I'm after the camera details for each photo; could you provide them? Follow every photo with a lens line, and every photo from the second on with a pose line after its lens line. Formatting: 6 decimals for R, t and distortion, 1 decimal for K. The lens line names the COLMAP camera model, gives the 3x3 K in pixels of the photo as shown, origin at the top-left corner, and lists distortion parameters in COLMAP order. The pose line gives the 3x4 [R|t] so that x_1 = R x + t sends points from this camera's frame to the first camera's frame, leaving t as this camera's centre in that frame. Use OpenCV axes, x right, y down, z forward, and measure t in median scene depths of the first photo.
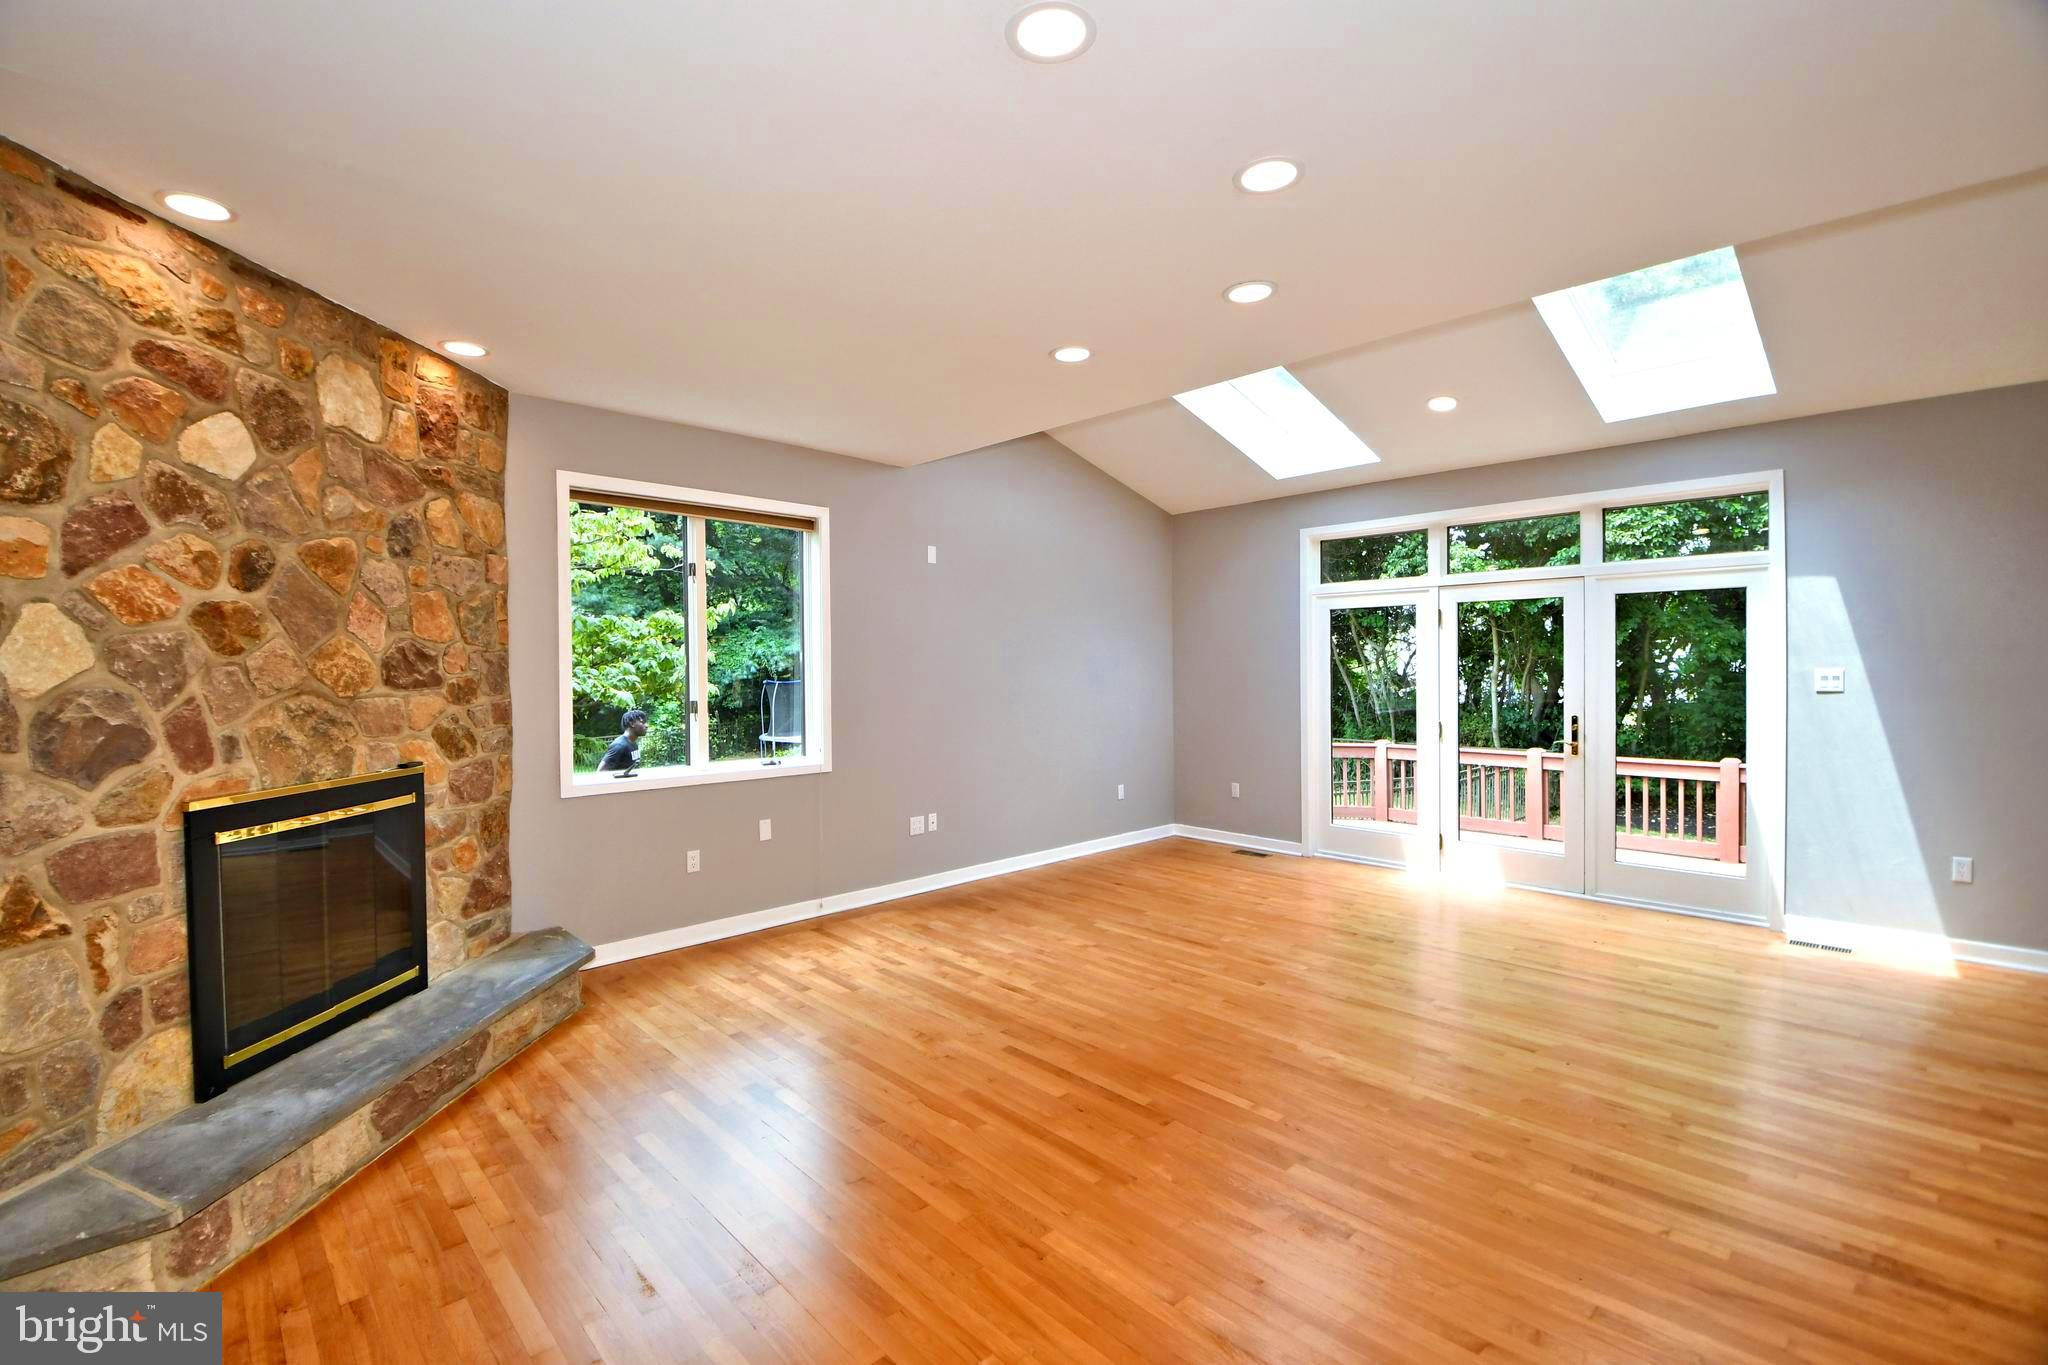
lens RADIAL K [[875.6, 0, 1024.0], [0, 875.6, 682.5], [0, 0, 1]] dist [0.000414, 0.000075]
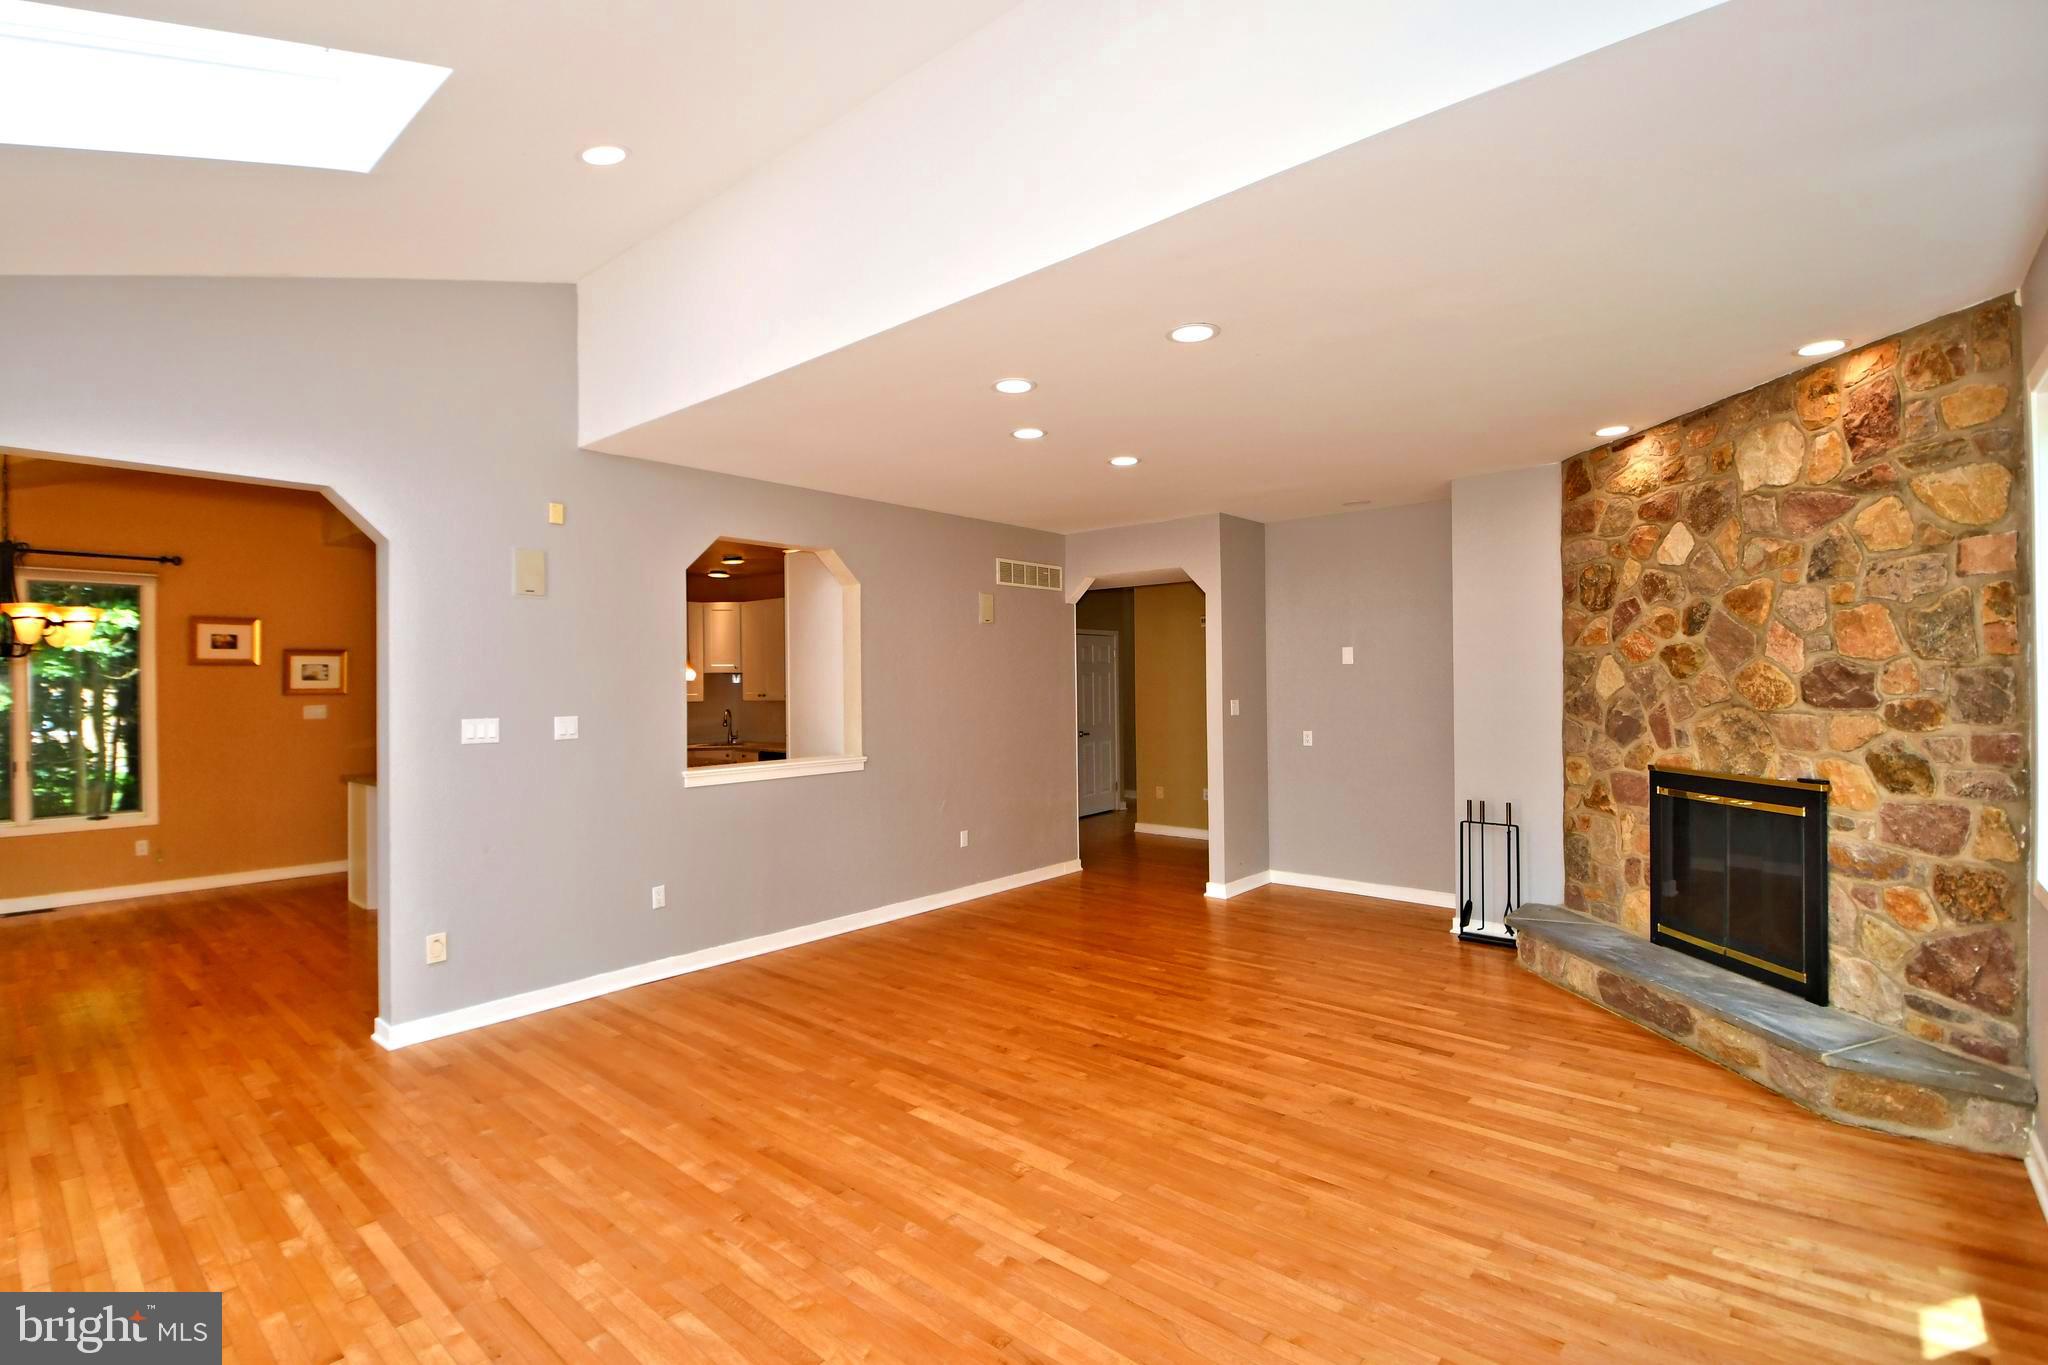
lens RADIAL K [[901.7, 0, 1024.0], [0, 901.7, 682.5], [0, 0, 1]] dist [-0.001285, -0.011017]
pose [[-0.994555, 0.020707, -0.102139, 0.343317], [0.018912, 0.999650, 0.018507, -0.061569], [0.102486, 0.016474, -0.994598, 2.026106]]
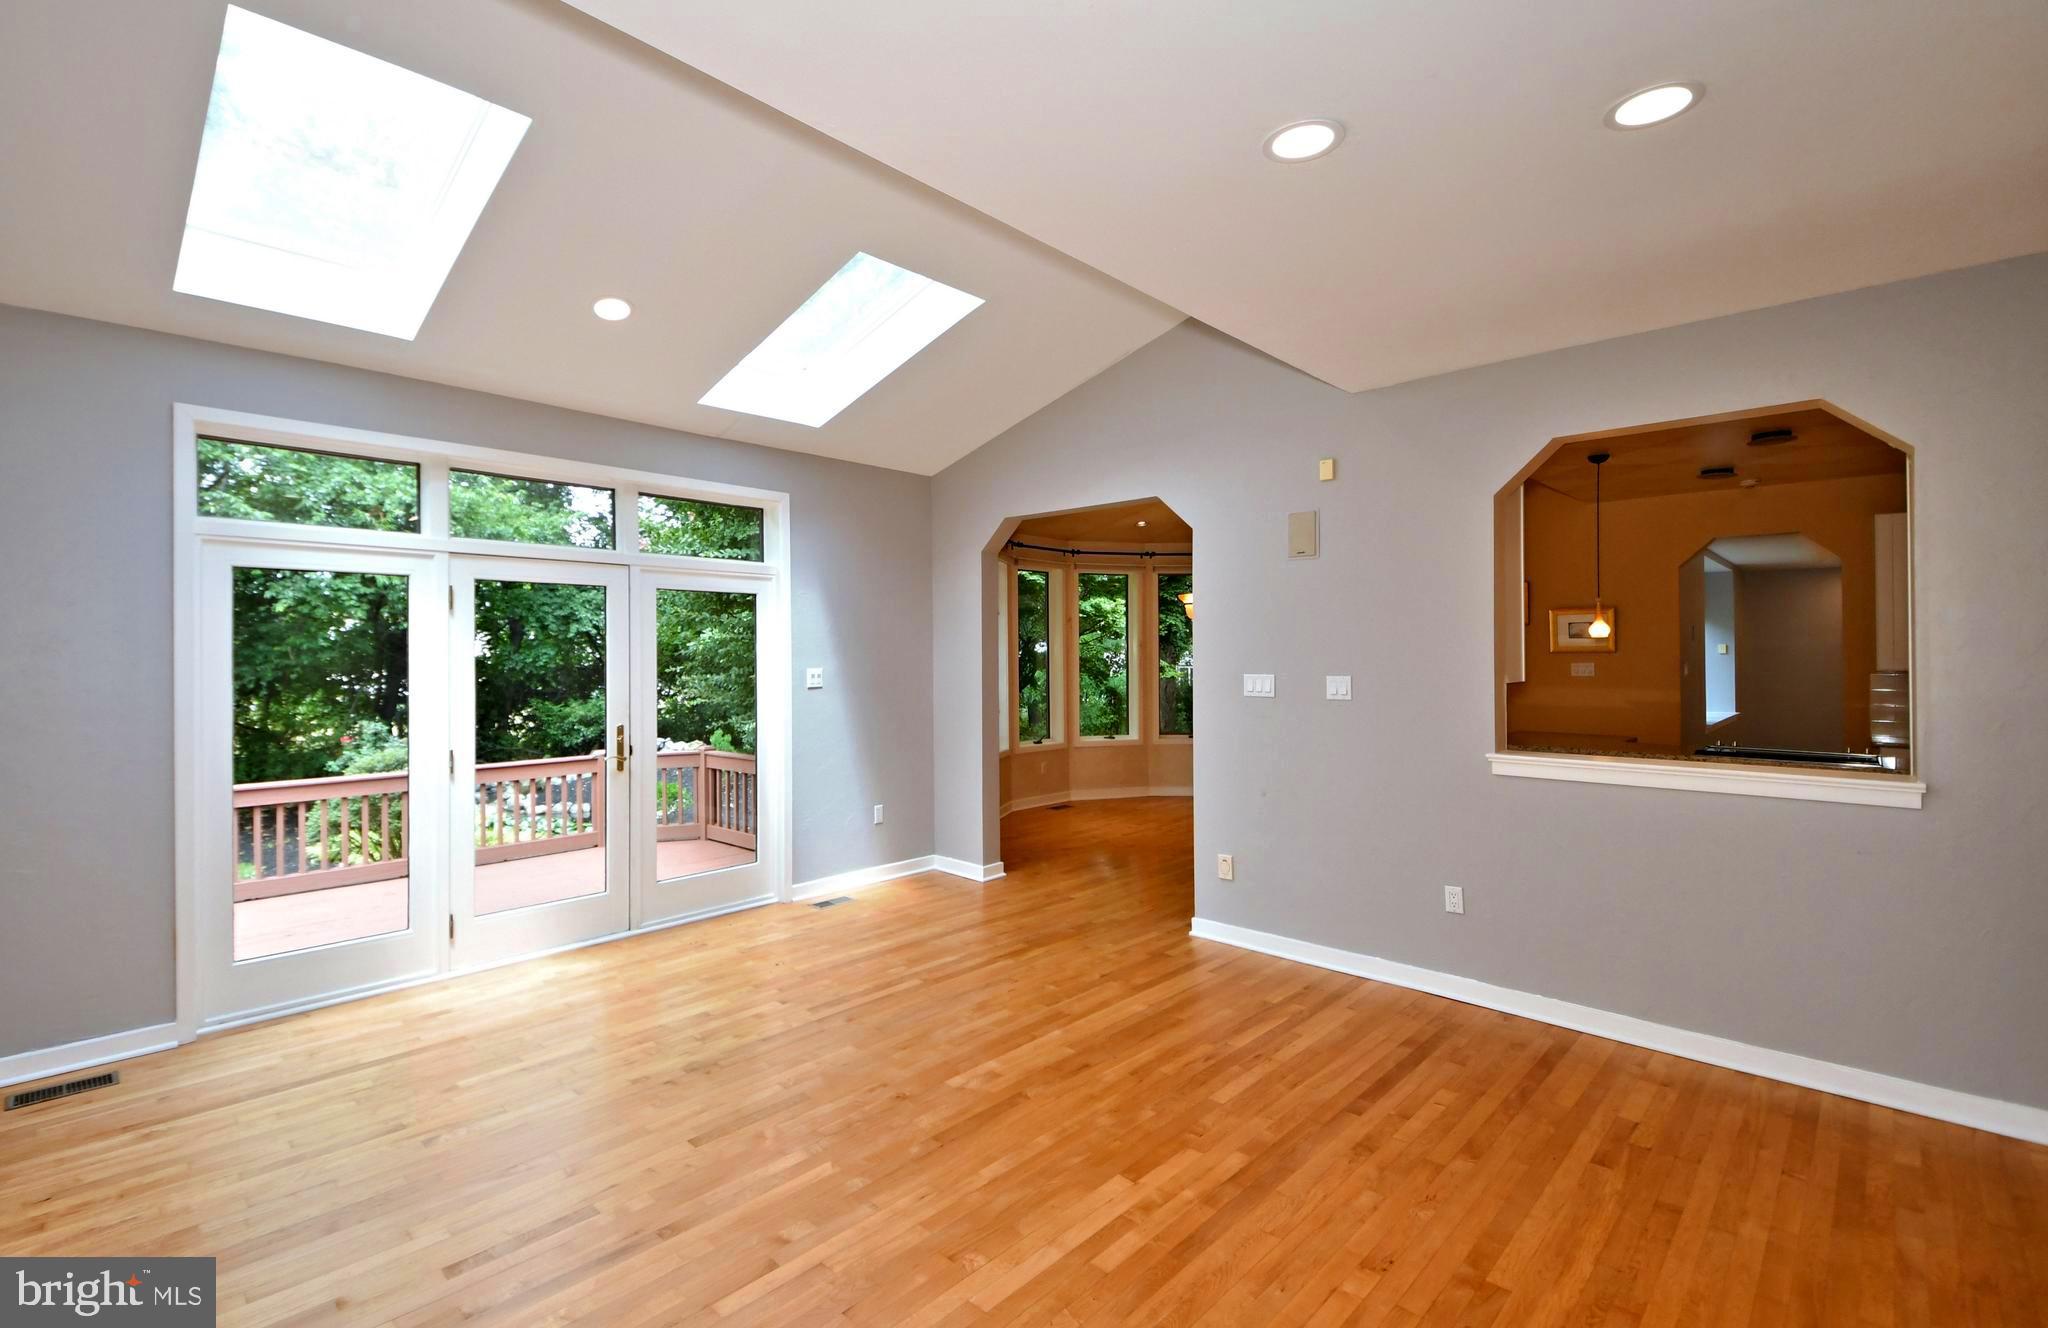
lens RADIAL K [[950.4, 0, 1024.0], [0, 950.4, 664.0], [0, 0, 1]] dist [0.004014, -0.000174]
pose [[-0.058440, -0.003749, 0.998284, -0.527141], [0.020755, 0.999772, 0.004970, -0.030910], [-0.998075, 0.021010, -0.058349, 1.086014]]
